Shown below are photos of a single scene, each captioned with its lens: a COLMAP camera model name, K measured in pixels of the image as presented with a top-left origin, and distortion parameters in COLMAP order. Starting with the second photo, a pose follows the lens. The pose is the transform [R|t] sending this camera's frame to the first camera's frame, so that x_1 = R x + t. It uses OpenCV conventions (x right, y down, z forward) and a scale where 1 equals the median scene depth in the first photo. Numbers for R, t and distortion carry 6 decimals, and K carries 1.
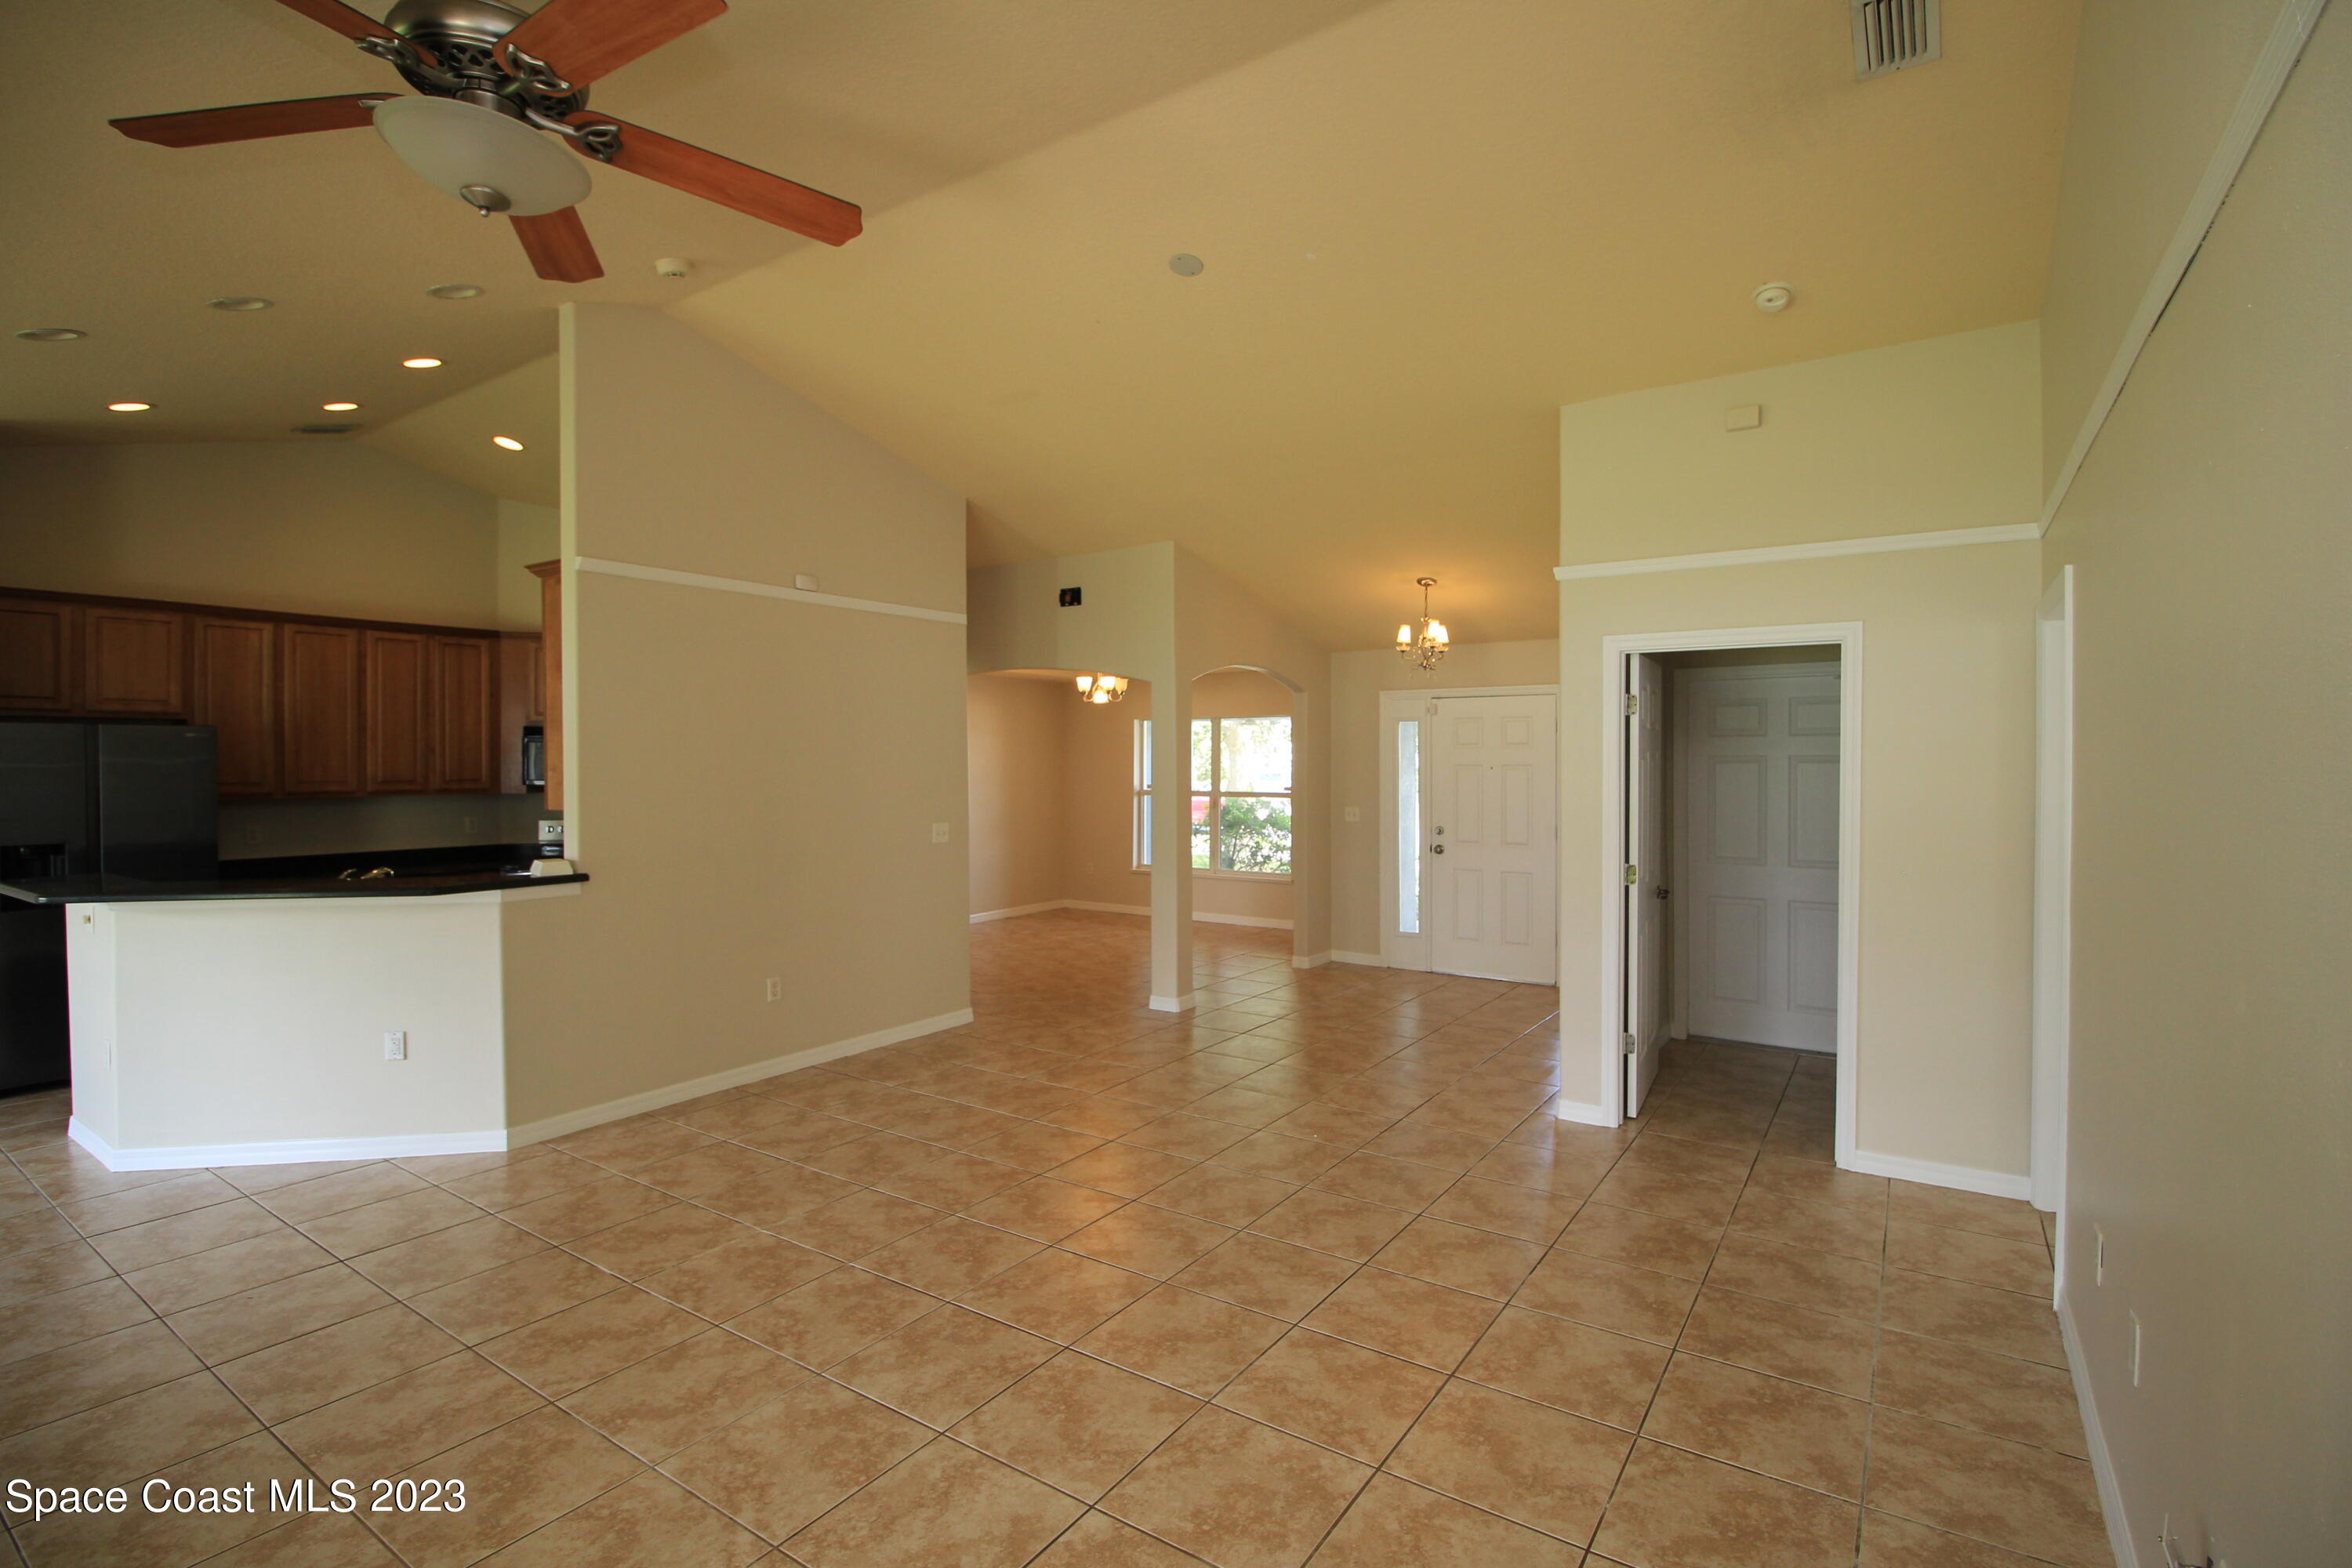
lens RADIAL K [[1084.6, 0, 1168.9], [0, 1084.6, 753.7], [0, 0, 1]] dist [-0.006622, -0.007817]
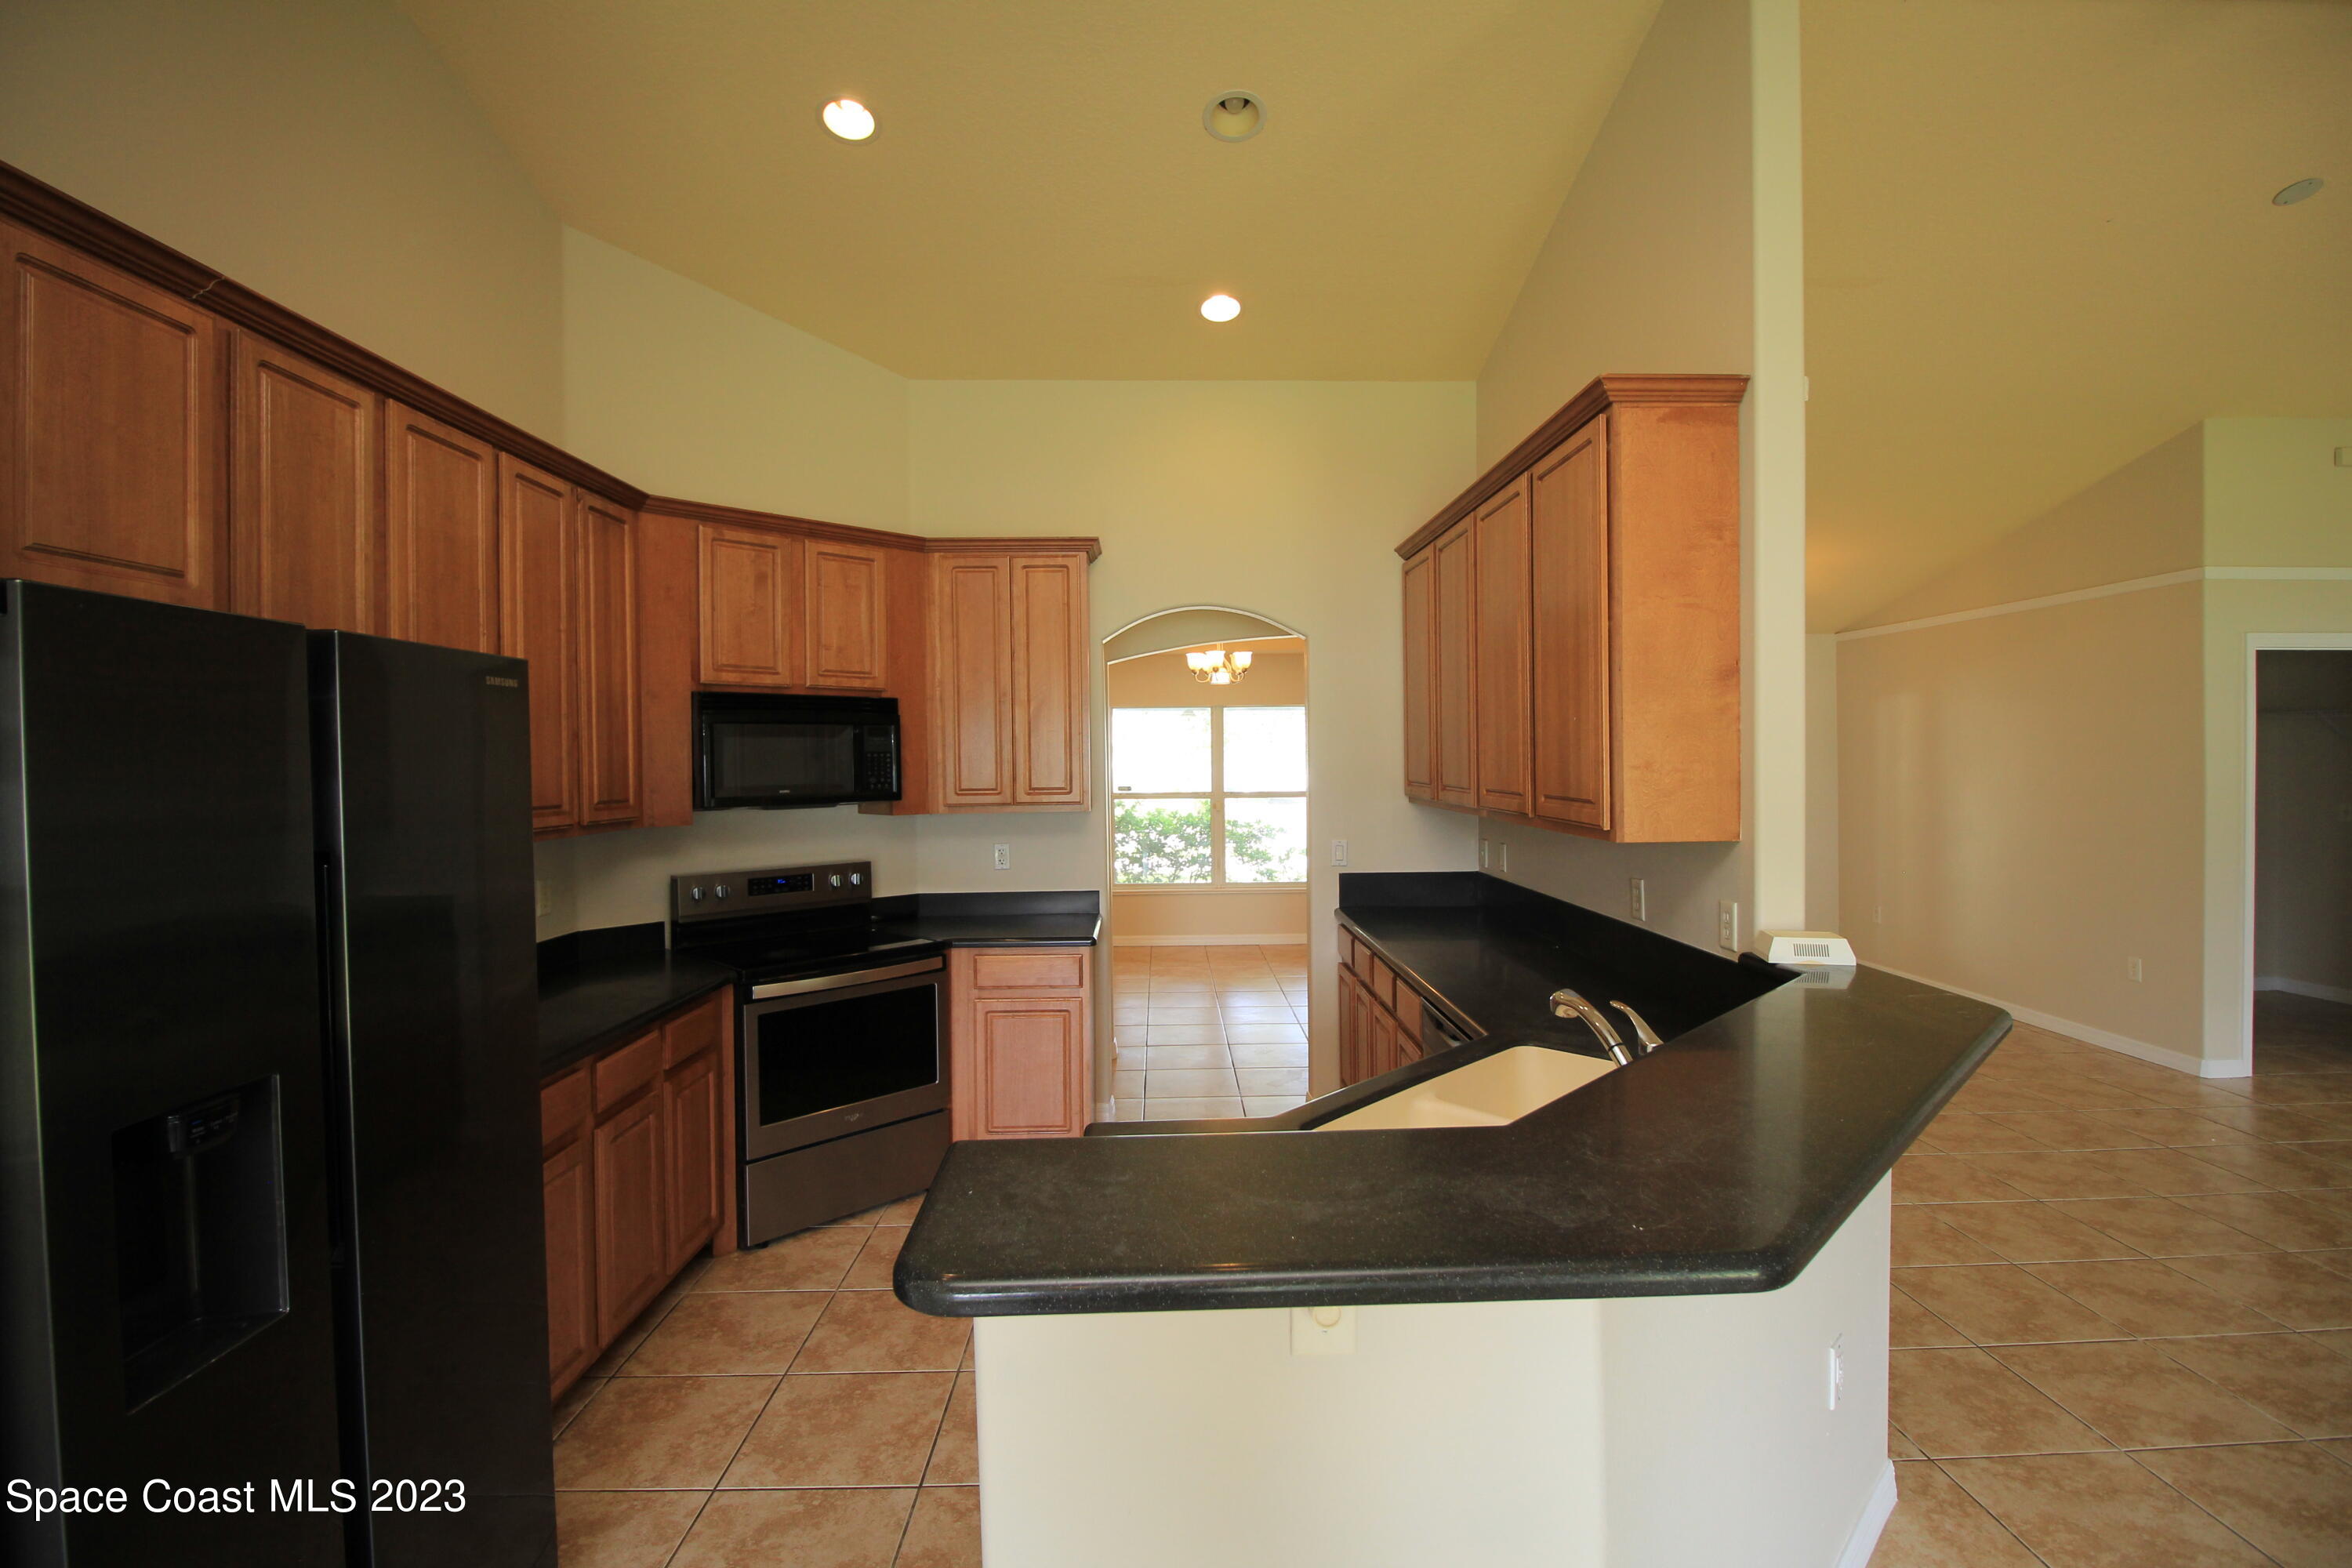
lens RADIAL K [[1084.6, 0, 1179.4], [0, 1084.6, 768.2], [0, 0, 1]] dist [-0.006622, -0.007817]
pose [[0.815838, -0.013257, 0.578128, -0.747589], [0.005419, 0.999869, 0.015281, 0.004387], [-0.578255, -0.009334, 0.815803, 0.487576]]
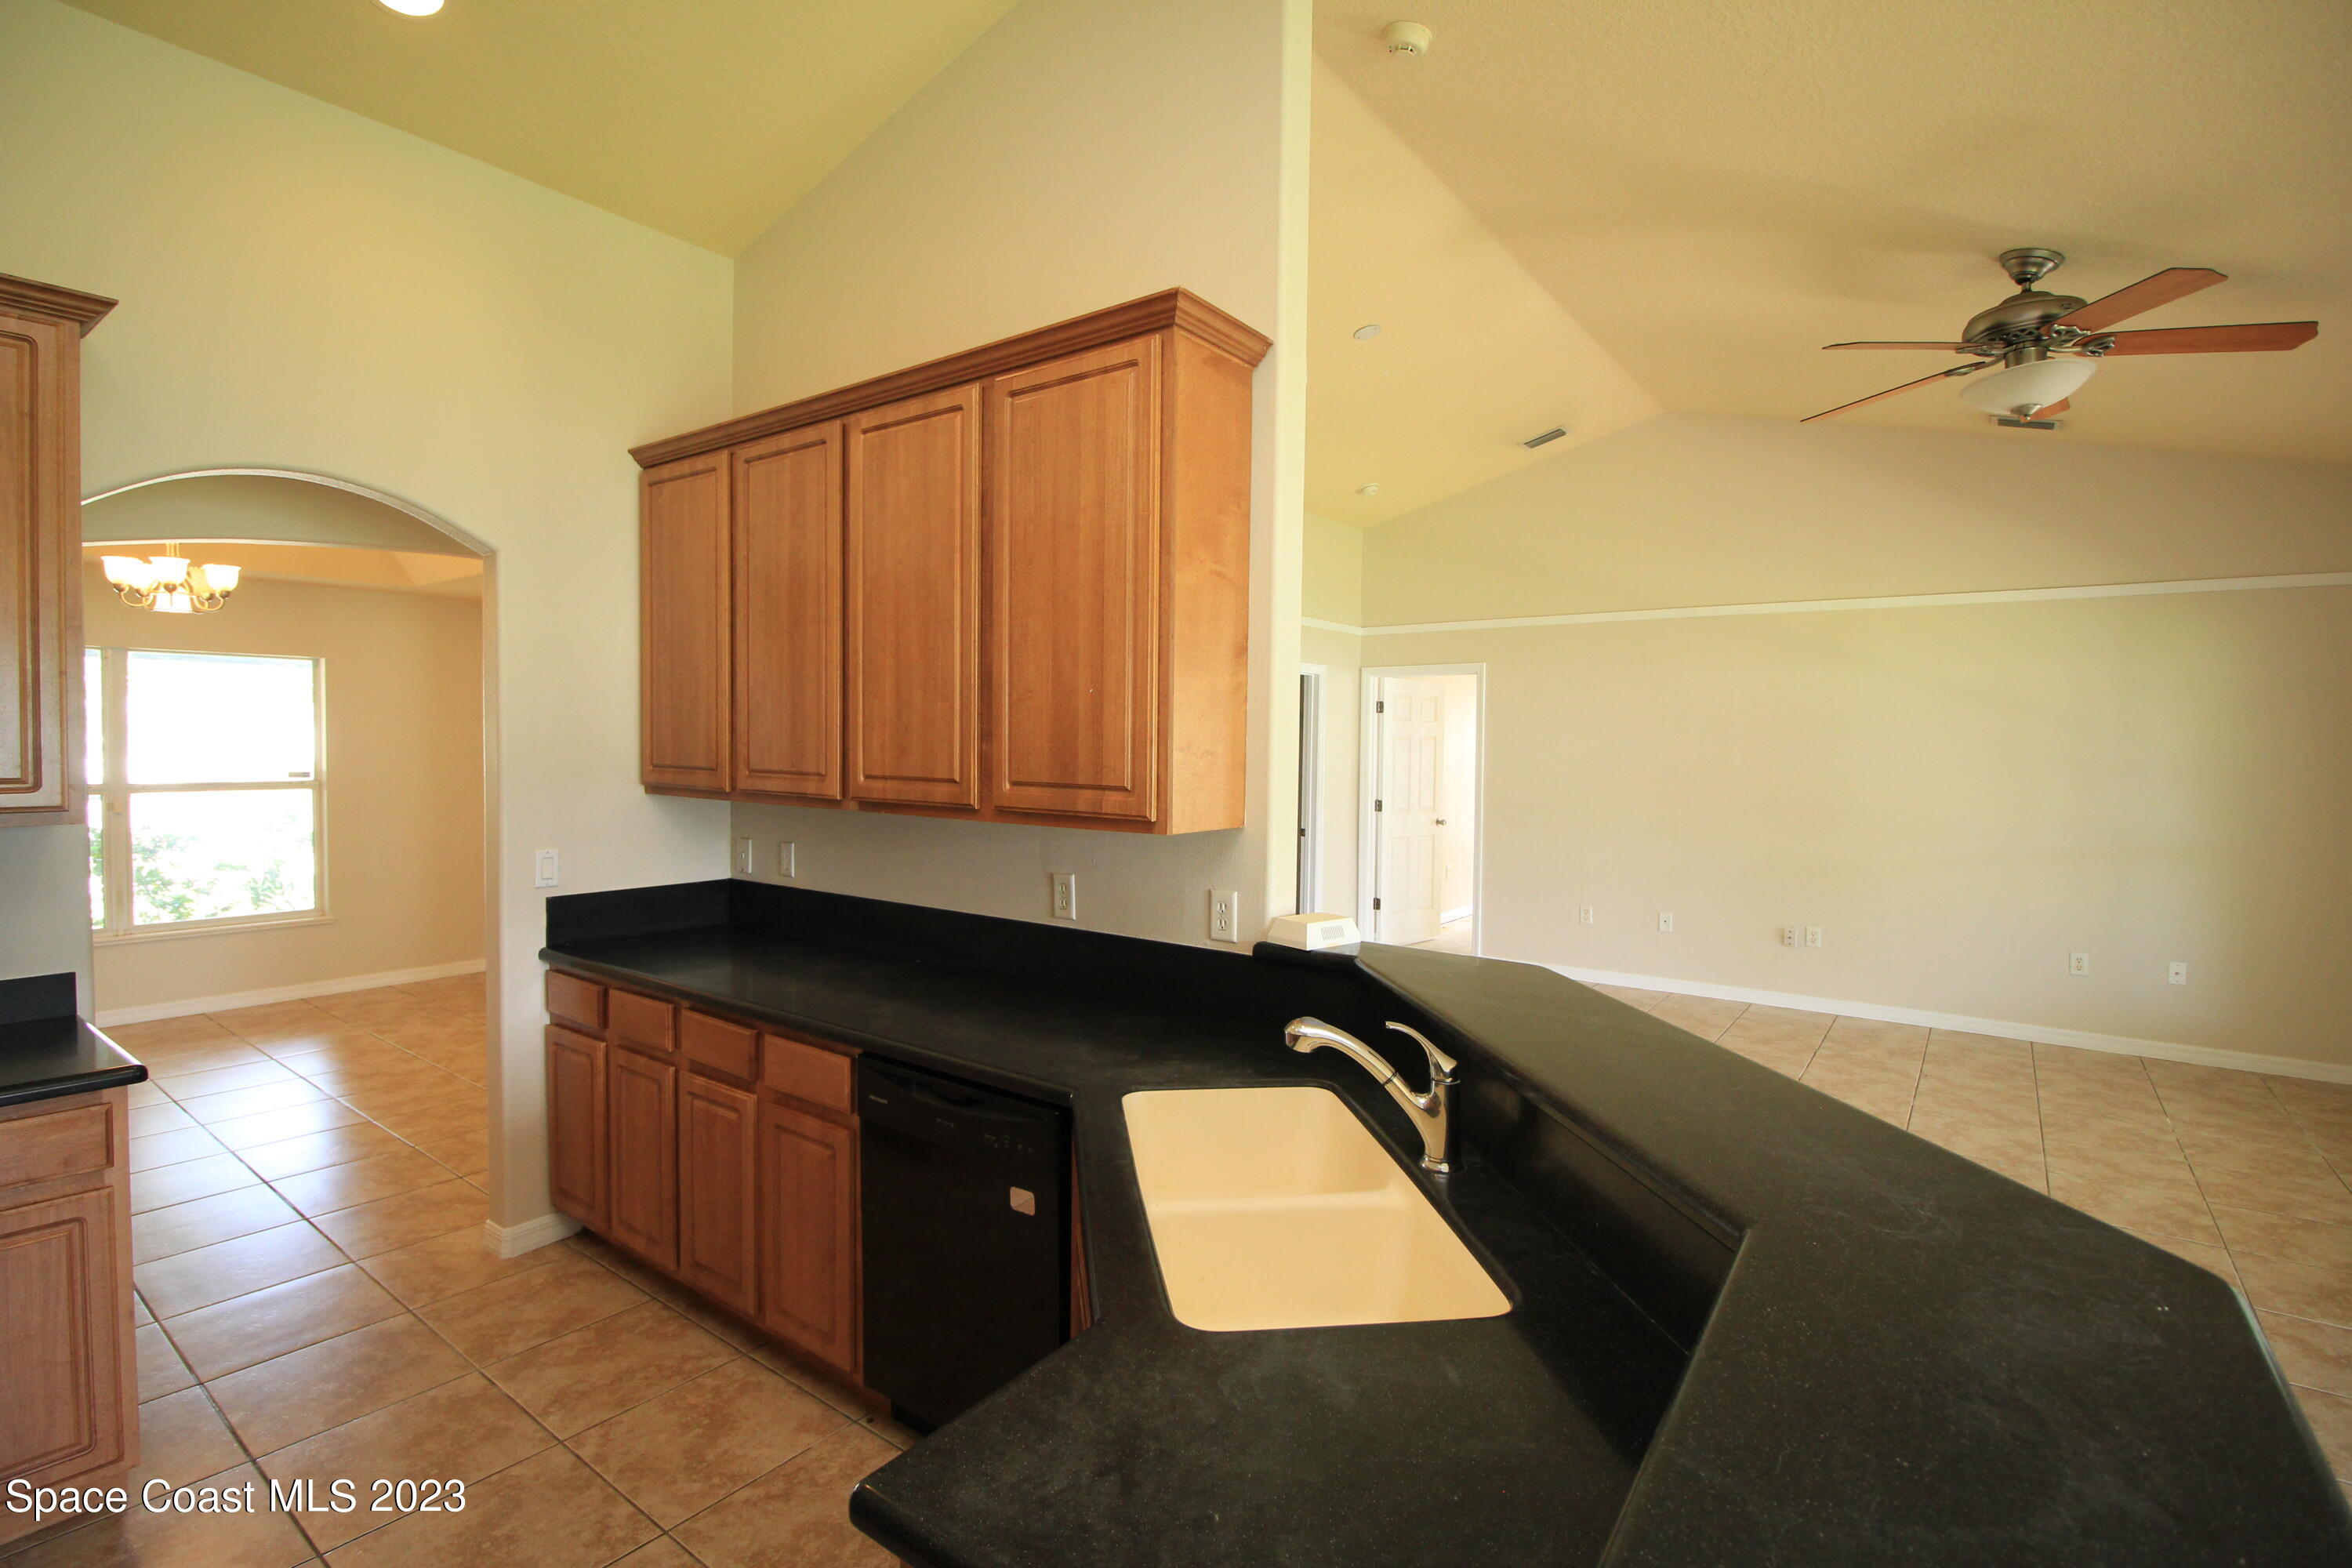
lens RADIAL K [[1084.6, 0, 1169.2], [0, 1084.6, 779.9], [0, 0, 1]] dist [-0.006622, -0.007817]
pose [[0.048210, -0.033340, 0.998281, -0.733128], [-0.016786, 0.999275, 0.034184, 0.008814], [-0.998696, -0.018405, 0.047615, 0.689832]]
